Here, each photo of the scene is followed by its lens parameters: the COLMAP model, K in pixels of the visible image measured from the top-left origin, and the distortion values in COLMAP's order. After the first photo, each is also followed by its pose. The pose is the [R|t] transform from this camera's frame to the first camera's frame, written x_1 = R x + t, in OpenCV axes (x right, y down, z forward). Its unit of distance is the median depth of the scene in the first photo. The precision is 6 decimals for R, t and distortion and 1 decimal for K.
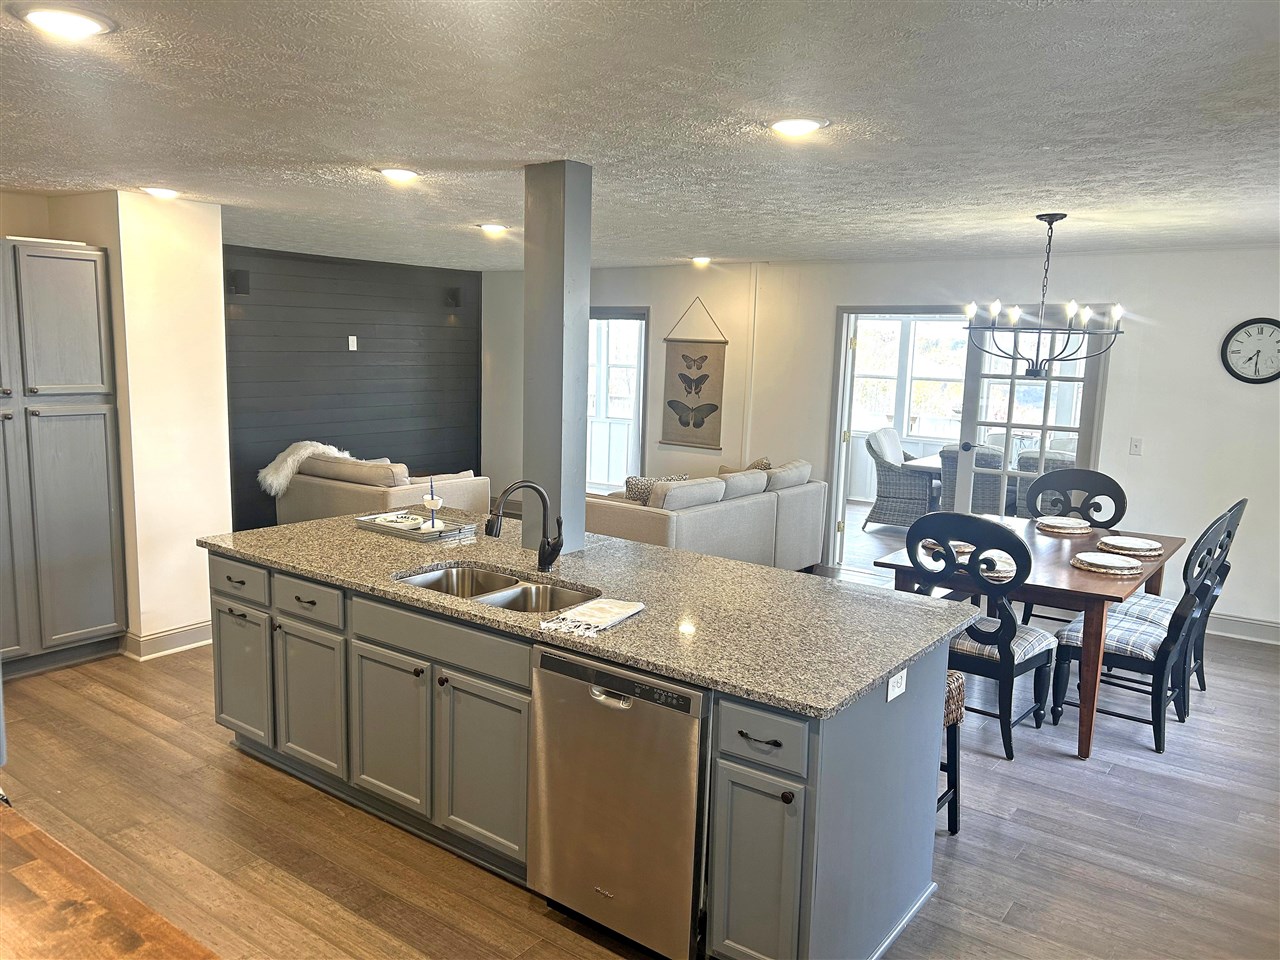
lens RADIAL K [[958.5, 0, 640.0], [0, 958.5, 480.0], [0, 0, 1]] dist [0.000939, -0.002238]
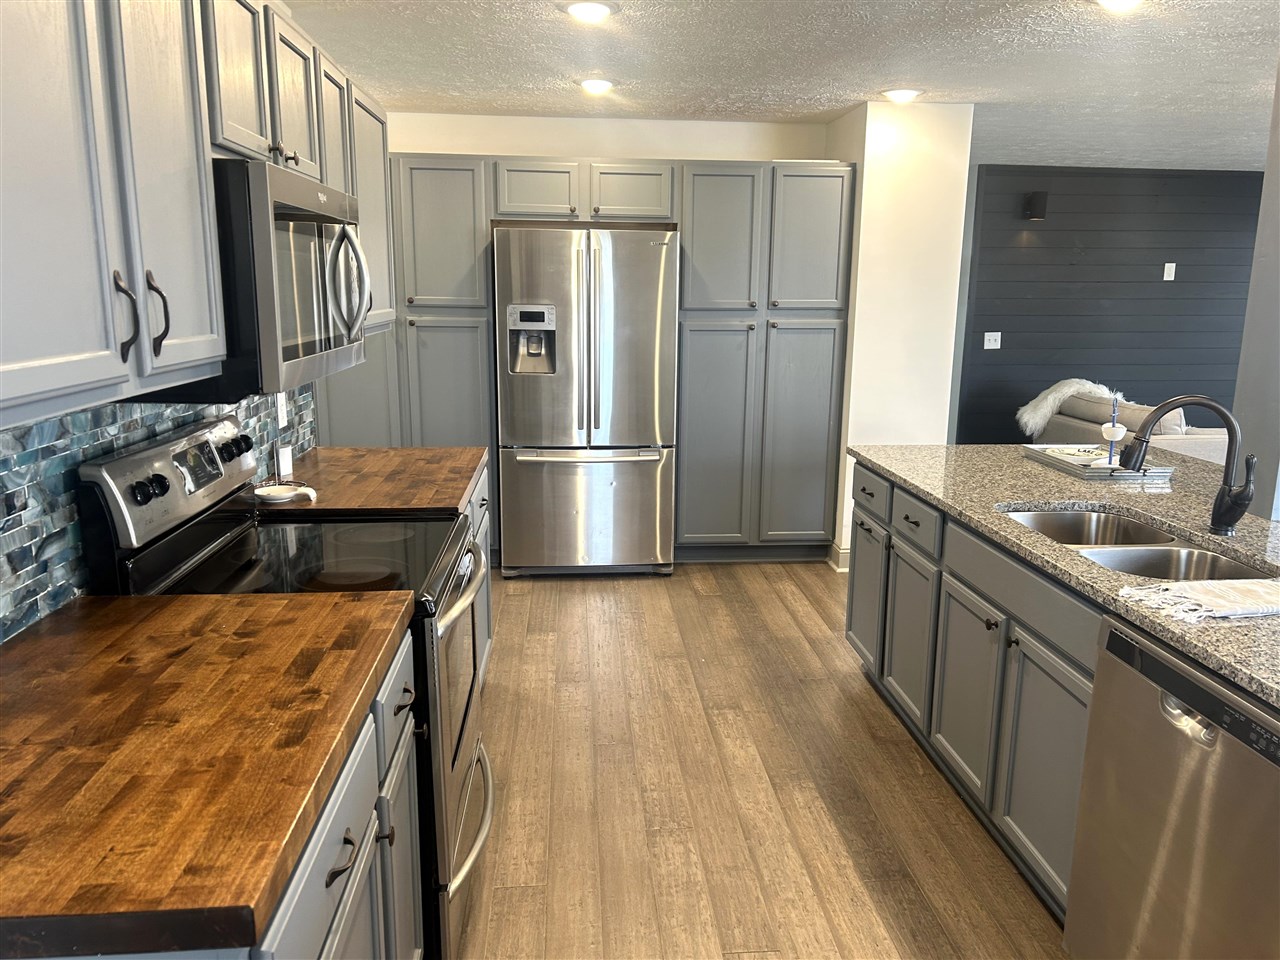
lens RADIAL K [[961.7, 0, 640.0], [0, 961.7, 480.0], [0, 0, 1]] dist [0.080461, -0.106709]
pose [[0.661668, 0.129711, -0.738492, 0.129660], [-0.101562, 0.991350, 0.083127, 0.038345], [0.742887, 0.020000, 0.669118, 0.209964]]
